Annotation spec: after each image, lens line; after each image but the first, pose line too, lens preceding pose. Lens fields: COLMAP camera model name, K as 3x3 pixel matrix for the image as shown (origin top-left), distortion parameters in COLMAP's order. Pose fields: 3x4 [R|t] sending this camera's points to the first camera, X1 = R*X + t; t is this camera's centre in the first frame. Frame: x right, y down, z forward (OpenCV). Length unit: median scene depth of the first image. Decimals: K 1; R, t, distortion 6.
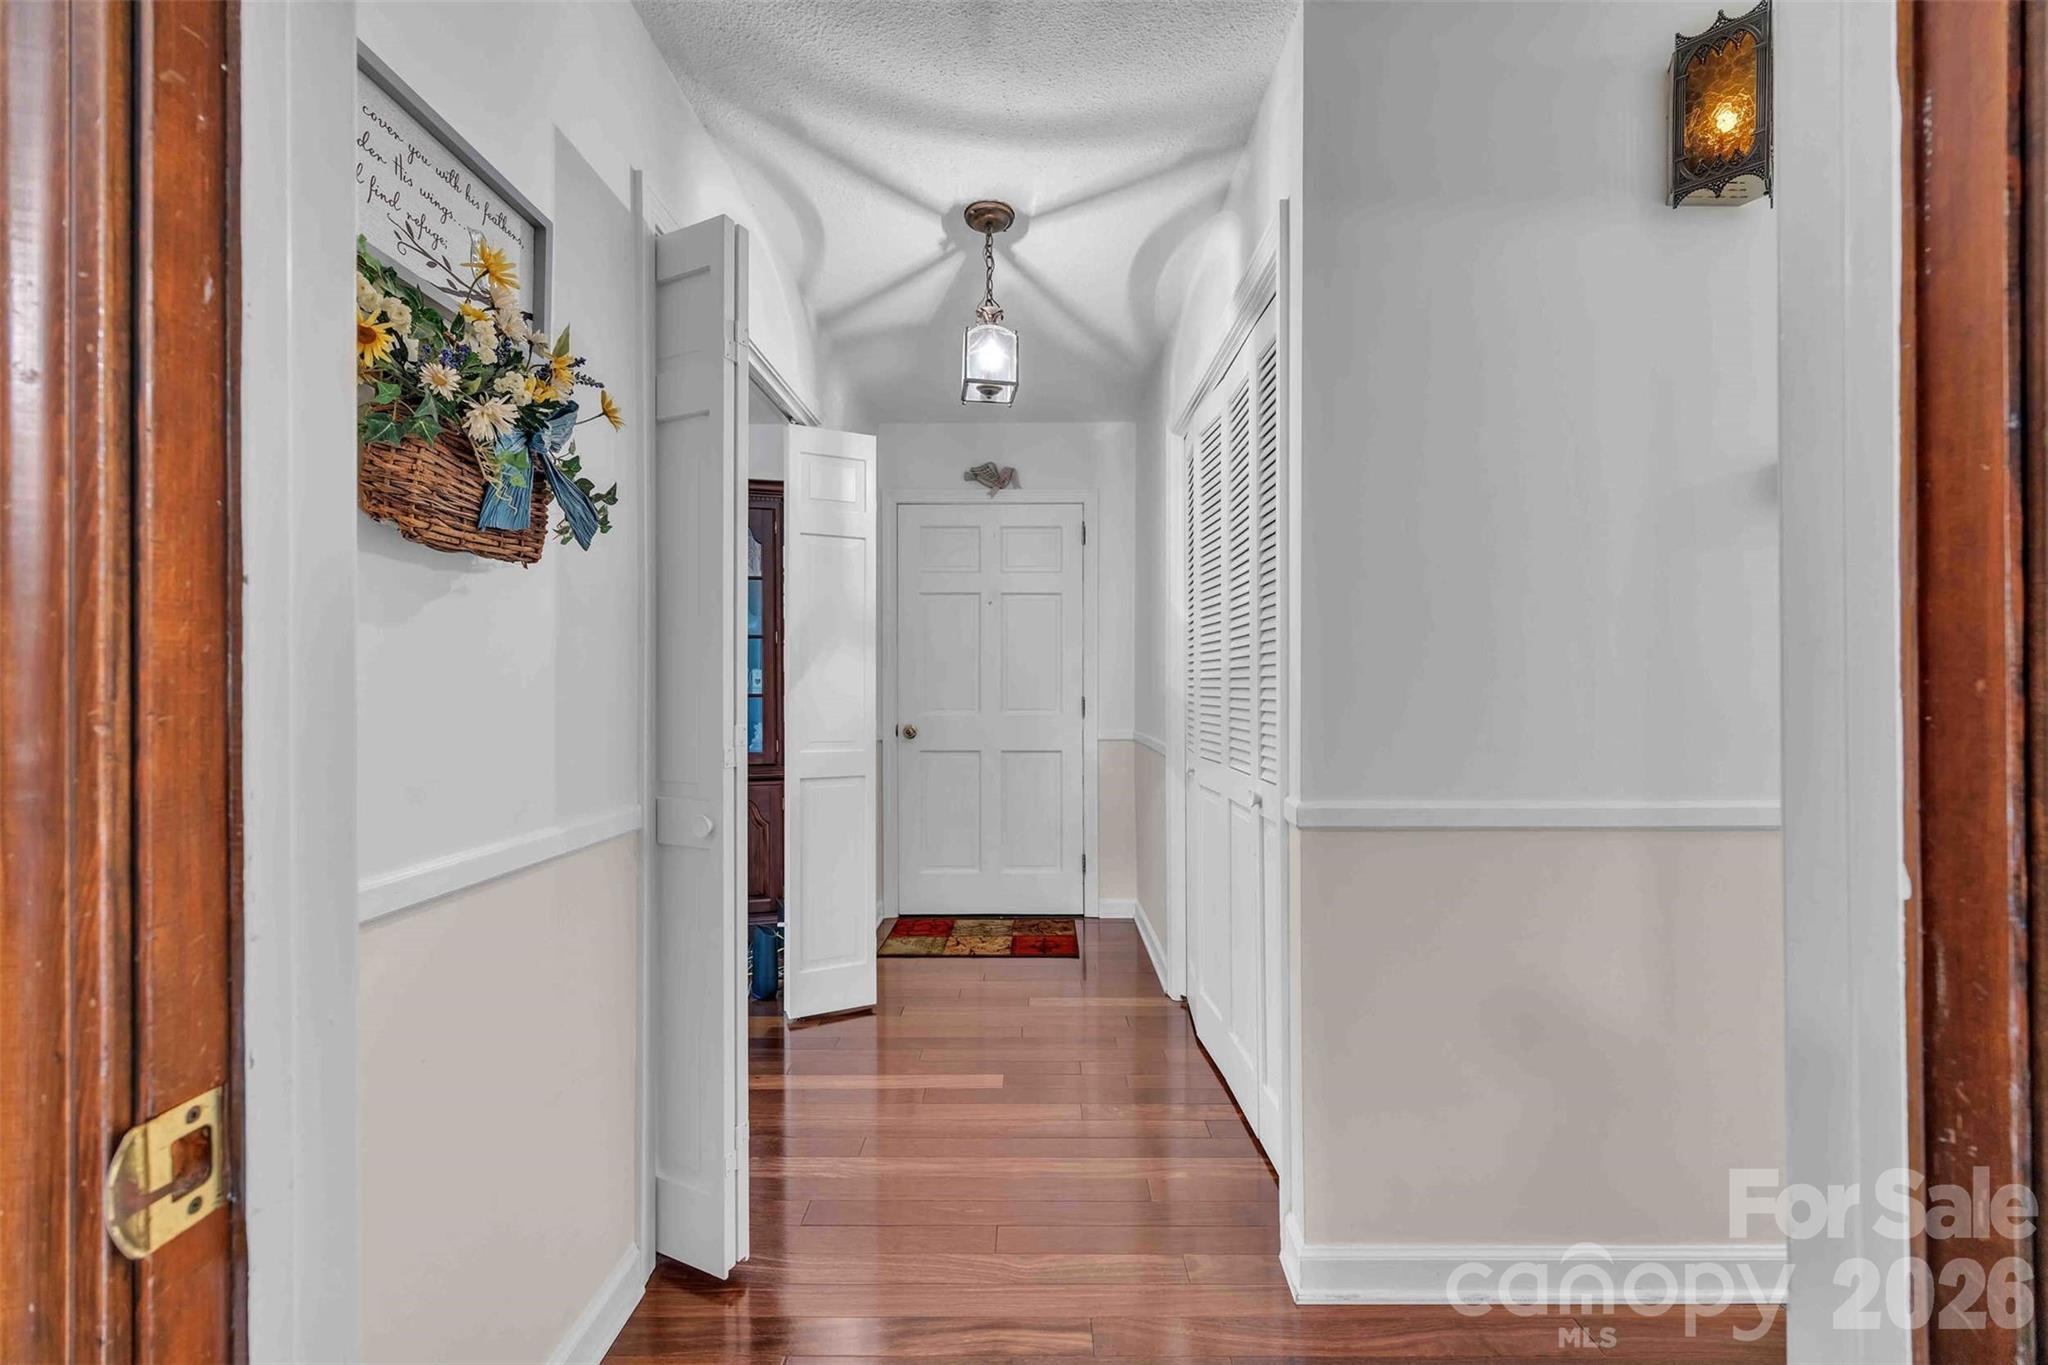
lens RADIAL K [[791.4, 0, 1024.8], [0, 791.4, 690.3], [0, 0, 1]] dist [-0.000575, -0.000244]
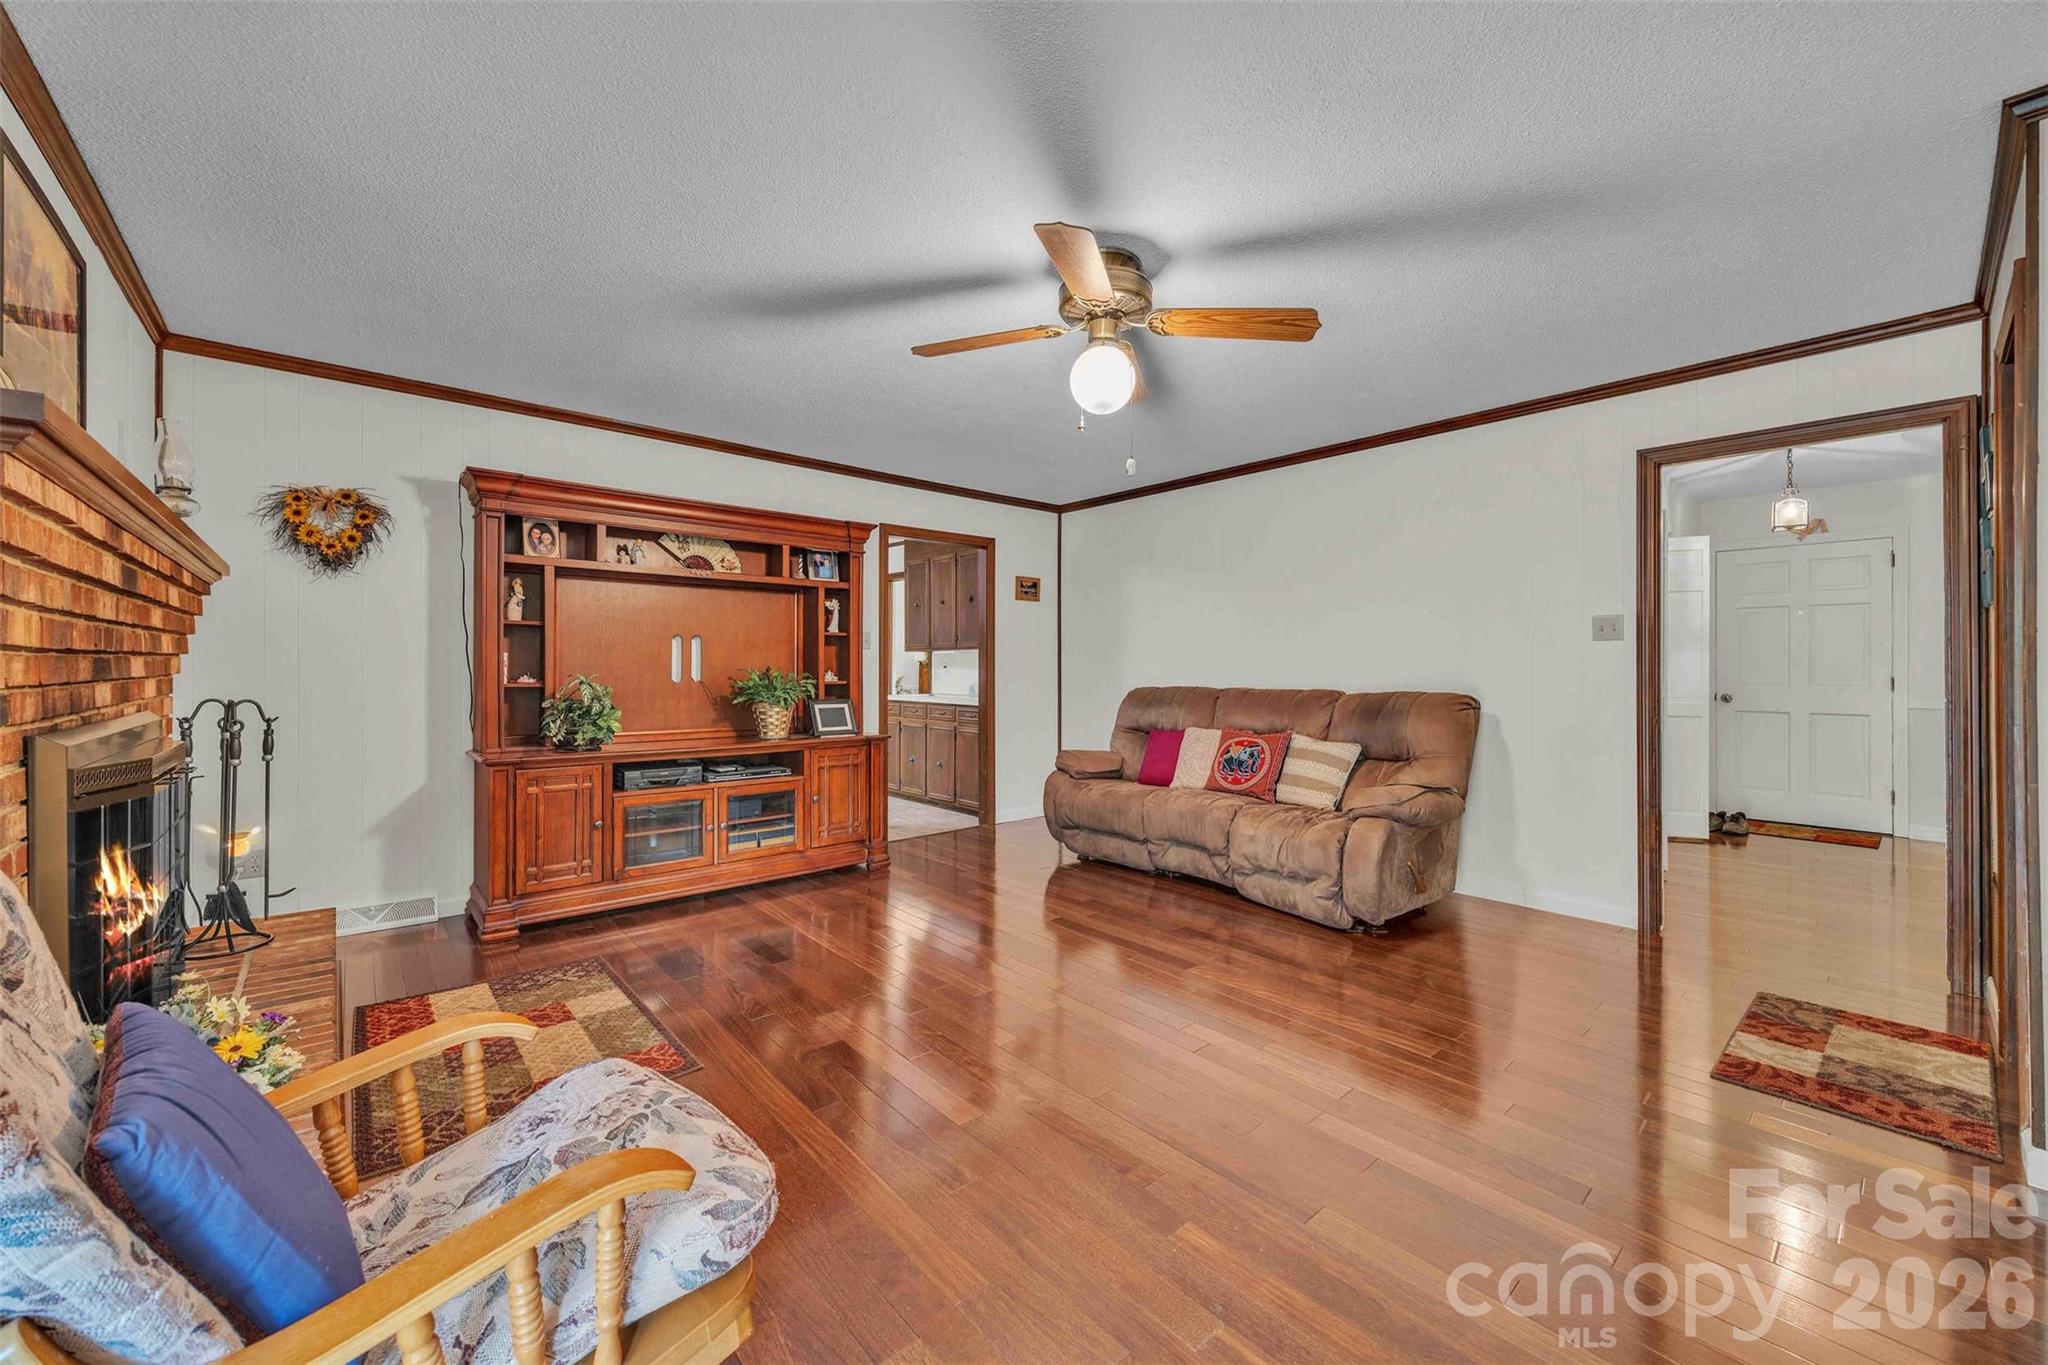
lens RADIAL K [[785.8, 0, 1031.1], [0, 785.8, 670.8], [0, 0, 1]] dist [-0.001022, -0.000144]
pose [[0.668862, 0.000138, -0.743387, 0.093827], [-0.000405, 1.000000, -0.000179, -0.003442], [0.743387, 0.000421, 0.668862, -1.123842]]
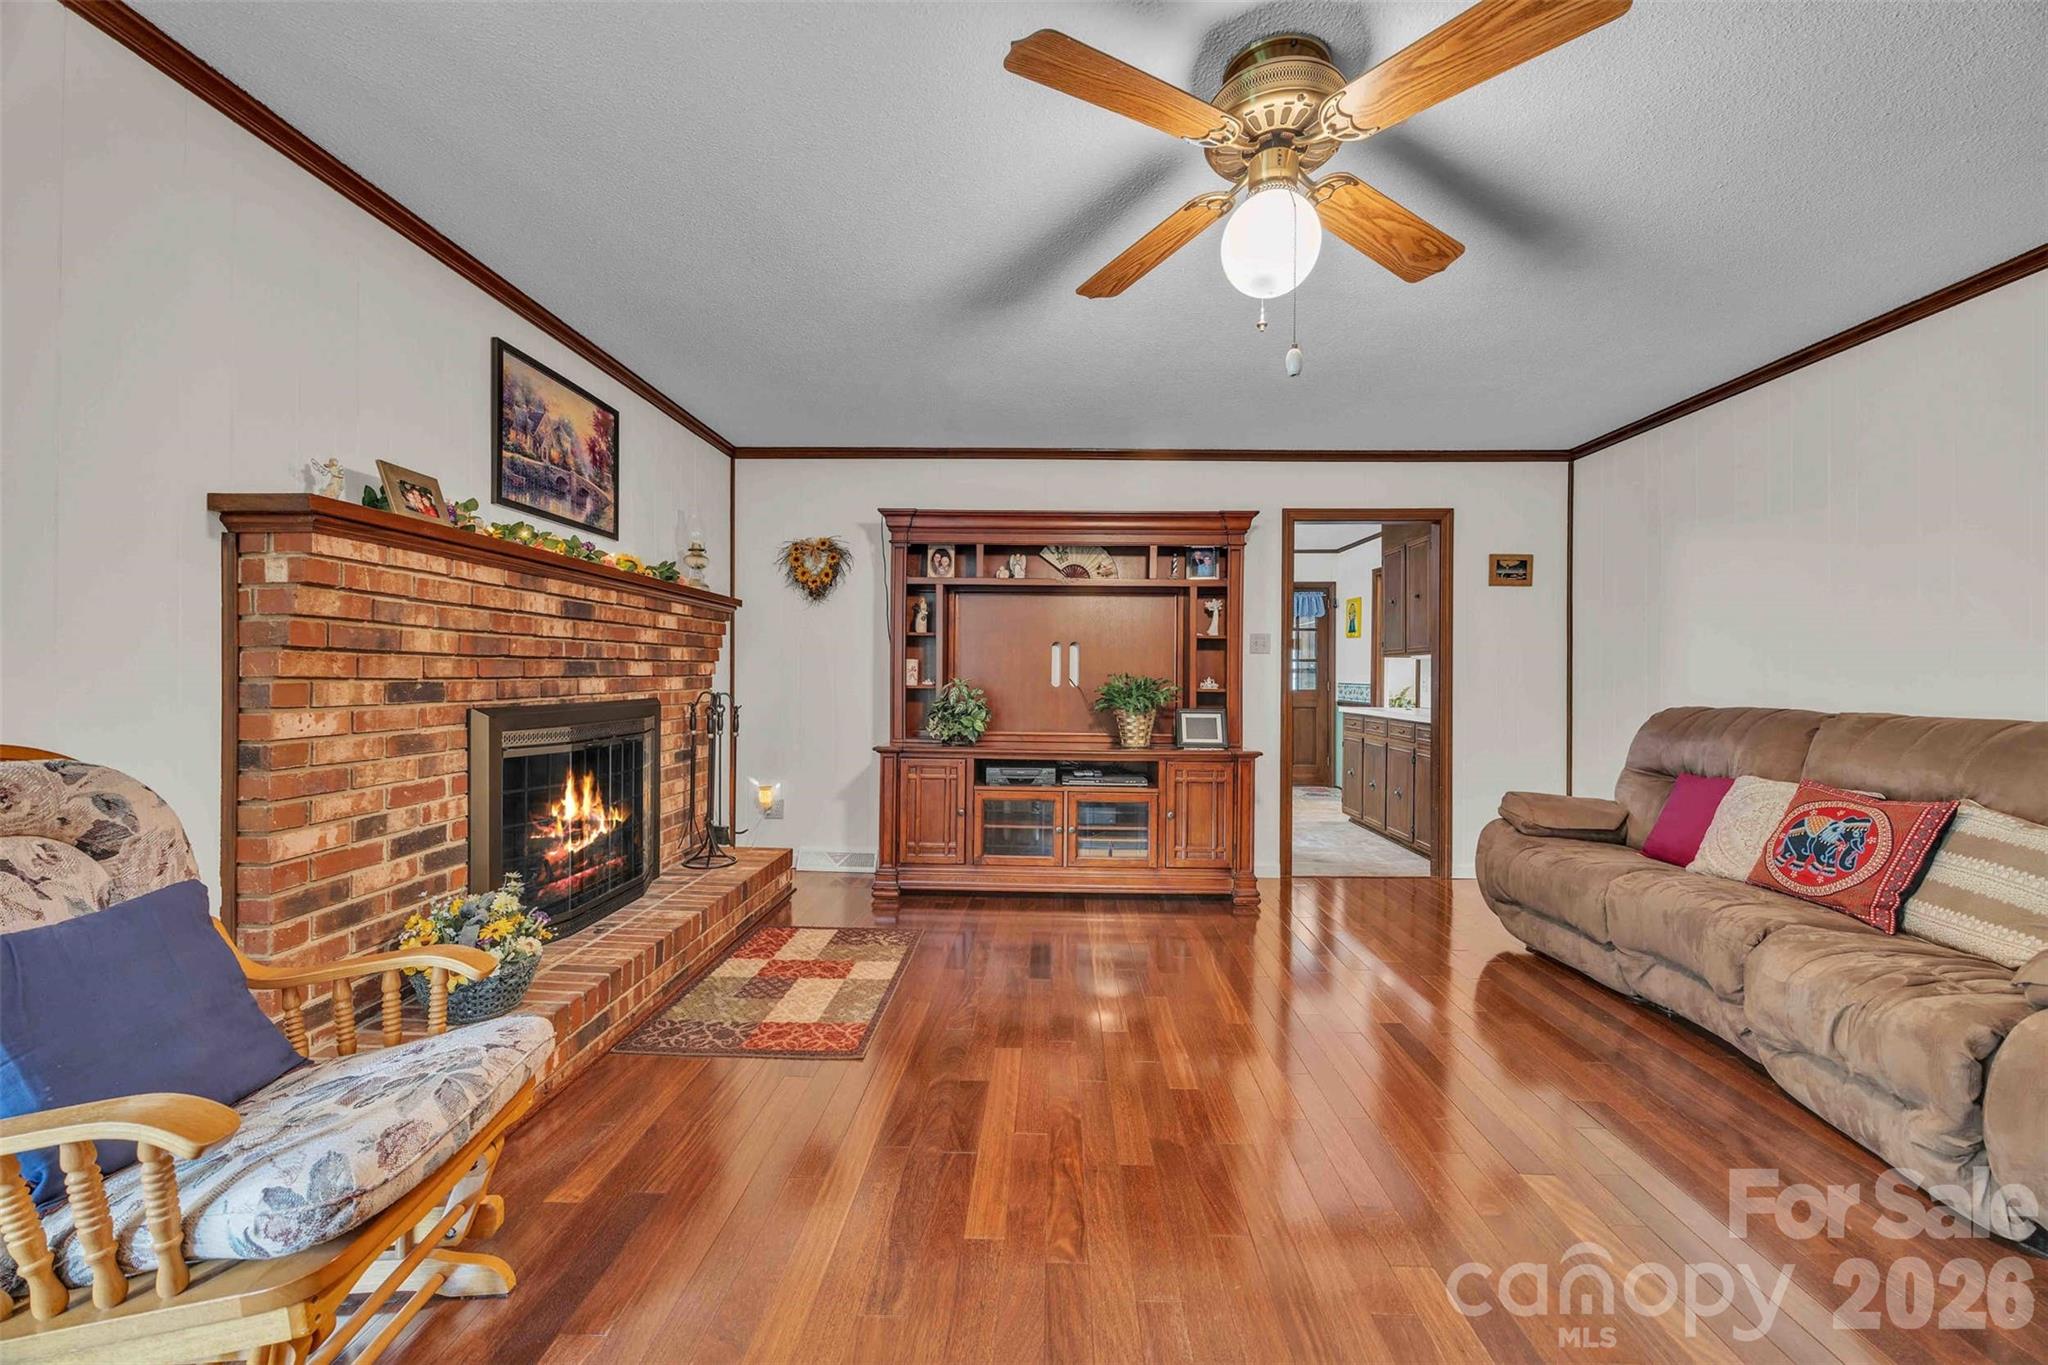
lens RADIAL K [[776.5, 0, 1029.5], [0, 776.5, 679.4], [0, 0, 1]] dist [-0.000334, 0.000032]
pose [[-0.017709, 0.001388, -0.999842, 0.084995], [-0.010126, 0.999948, 0.001567, 0.000702], [0.999792, 0.010152, -0.017694, -0.697012]]
